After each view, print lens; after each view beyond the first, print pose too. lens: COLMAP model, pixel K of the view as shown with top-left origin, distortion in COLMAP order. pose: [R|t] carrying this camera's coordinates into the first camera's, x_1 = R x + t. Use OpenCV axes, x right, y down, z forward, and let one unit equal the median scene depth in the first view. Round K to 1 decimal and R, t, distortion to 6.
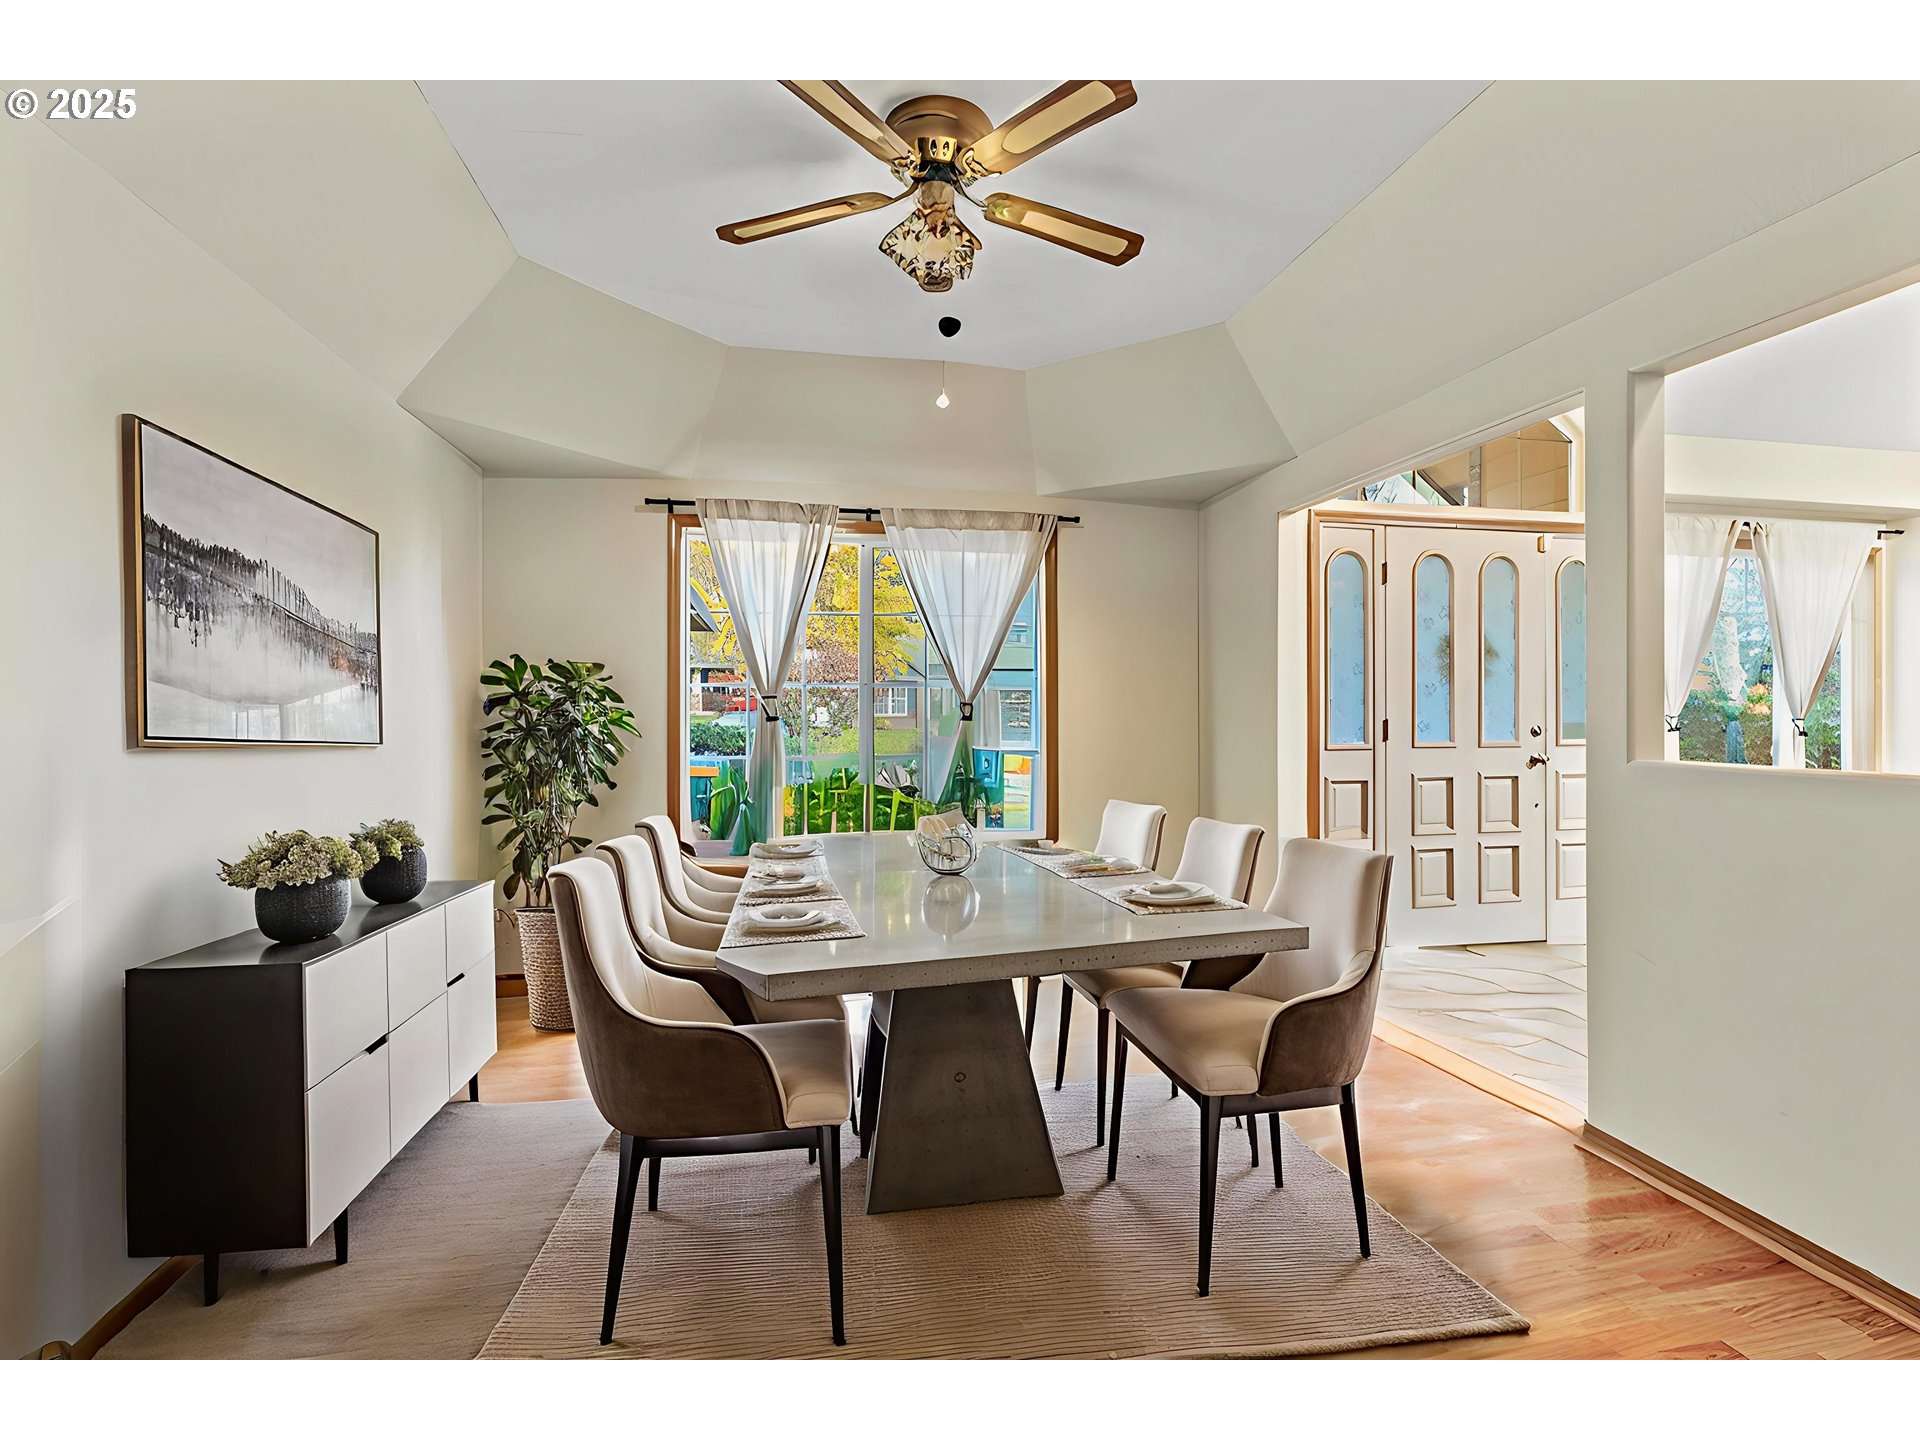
lens RADIAL K [[876.6, 0, 966.9], [0, 876.6, 714.3], [0, 0, 1]] dist [-0.000099, 0.000153]
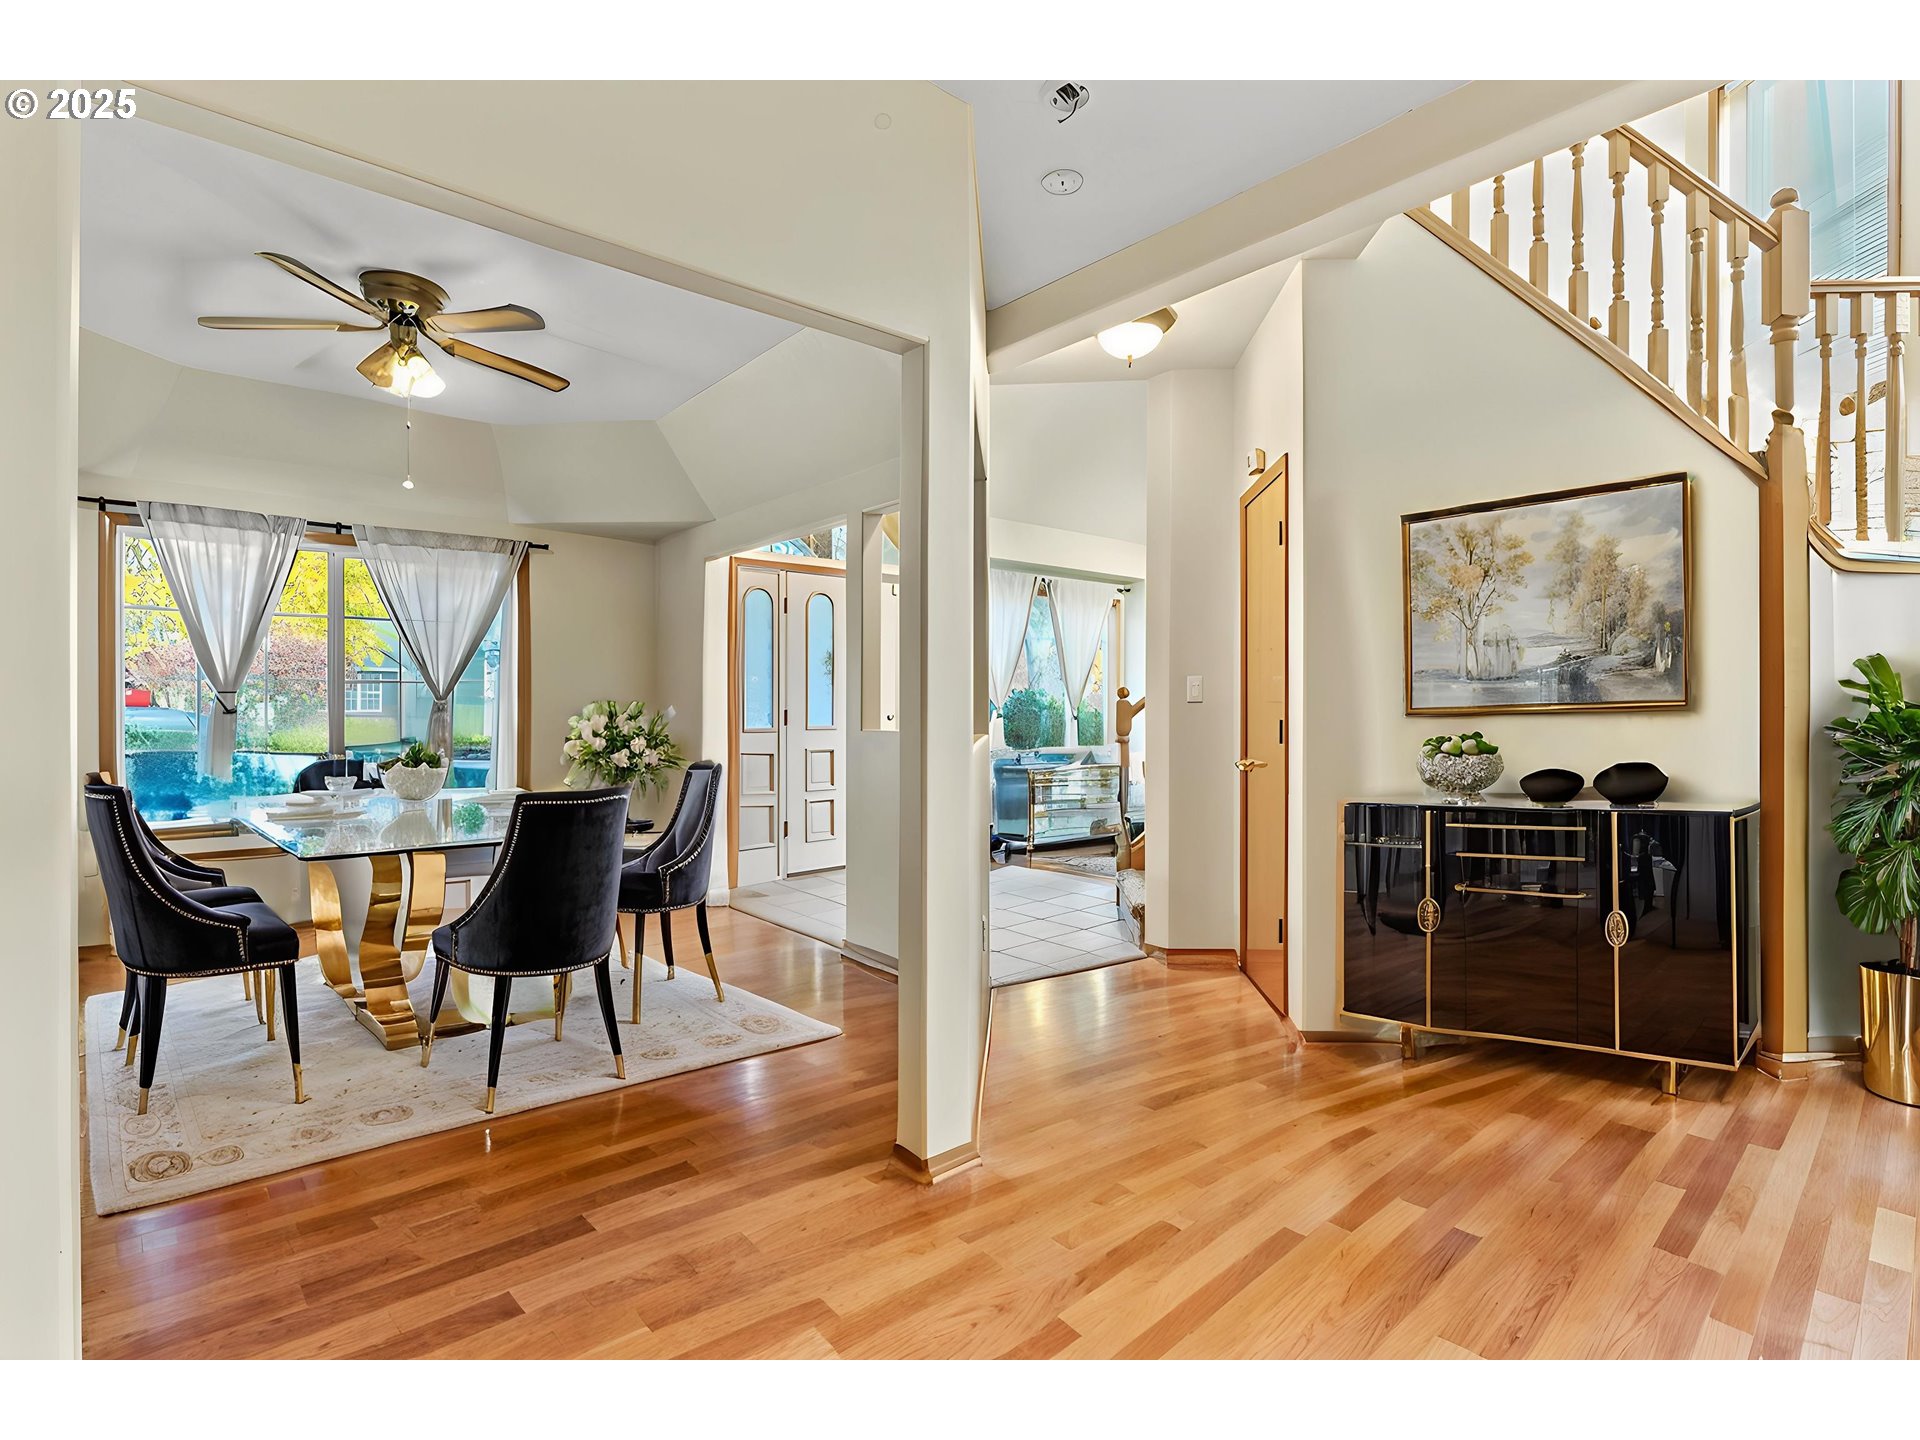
lens RADIAL K [[876.6, 0, 955.4], [0, 876.6, 696.8], [0, 0, 1]] dist [-0.000099, 0.000153]
pose [[0.872322, 0.002330, 0.488926, 0.028045], [0.005029, 0.999893, -0.013737, 0.006041], [-0.488906, 0.014442, 0.872217, -0.356998]]
